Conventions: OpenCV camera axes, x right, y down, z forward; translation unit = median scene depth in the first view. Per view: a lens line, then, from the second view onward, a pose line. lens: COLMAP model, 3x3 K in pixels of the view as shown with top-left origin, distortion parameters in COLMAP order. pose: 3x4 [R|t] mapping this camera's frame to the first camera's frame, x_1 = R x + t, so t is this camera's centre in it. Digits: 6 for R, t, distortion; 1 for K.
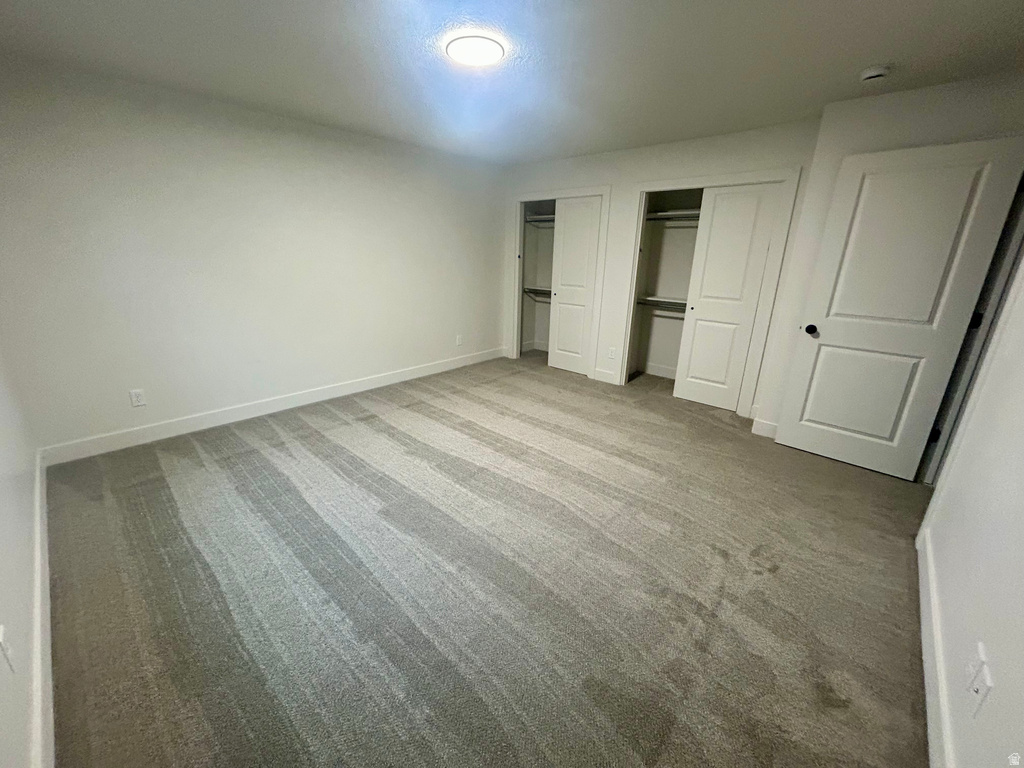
lens RADIAL K [[405.9, 0, 507.3], [0, 405.9, 383.6], [0, 0, 1]] dist [-0.013470, 0.000083]
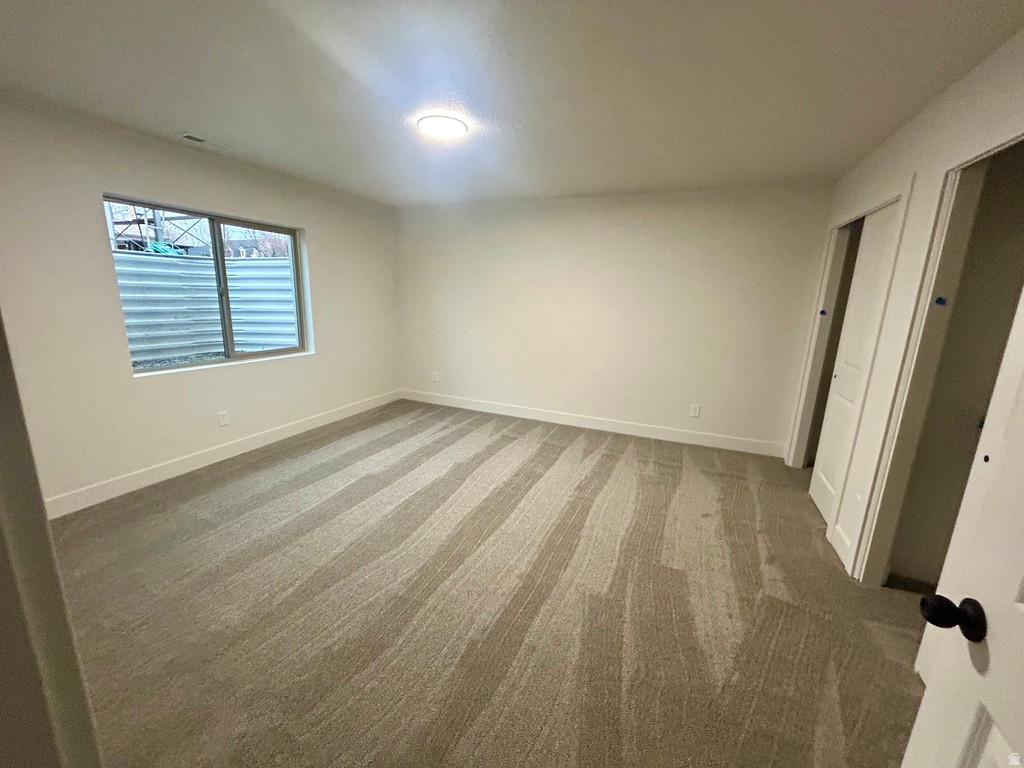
lens RADIAL K [[405.9, 0, 507.3], [0, 405.9, 383.6], [0, 0, 1]] dist [-0.013470, 0.000083]
pose [[0.335533, 0.196164, -0.921378, 0.691591], [-0.315571, 0.944972, 0.086268, -0.159462], [0.887599, 0.261814, 0.378973, 0.530097]]
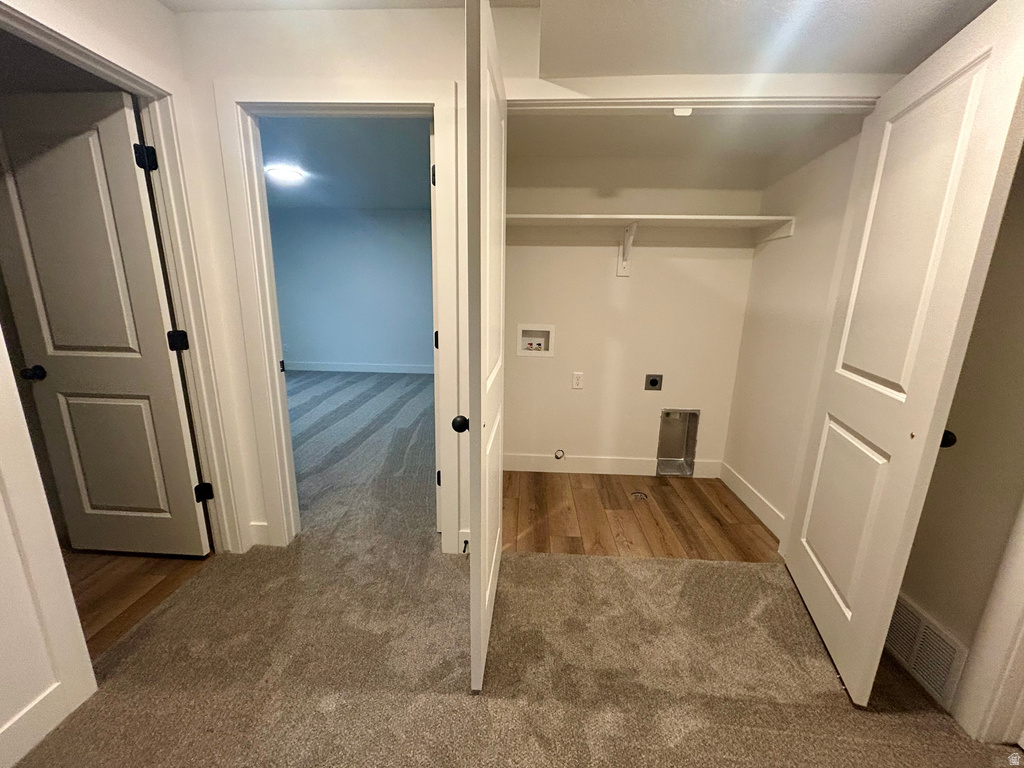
lens RADIAL K [[405.9, 0, 507.3], [0, 405.9, 383.6], [0, 0, 1]] dist [-0.013470, 0.000083]
pose [[0.653013, 0.172490, -0.737442, 1.244652], [-0.244473, 0.969601, 0.010310, -0.073875], [0.716803, 0.173552, 0.675332, 0.371280]]
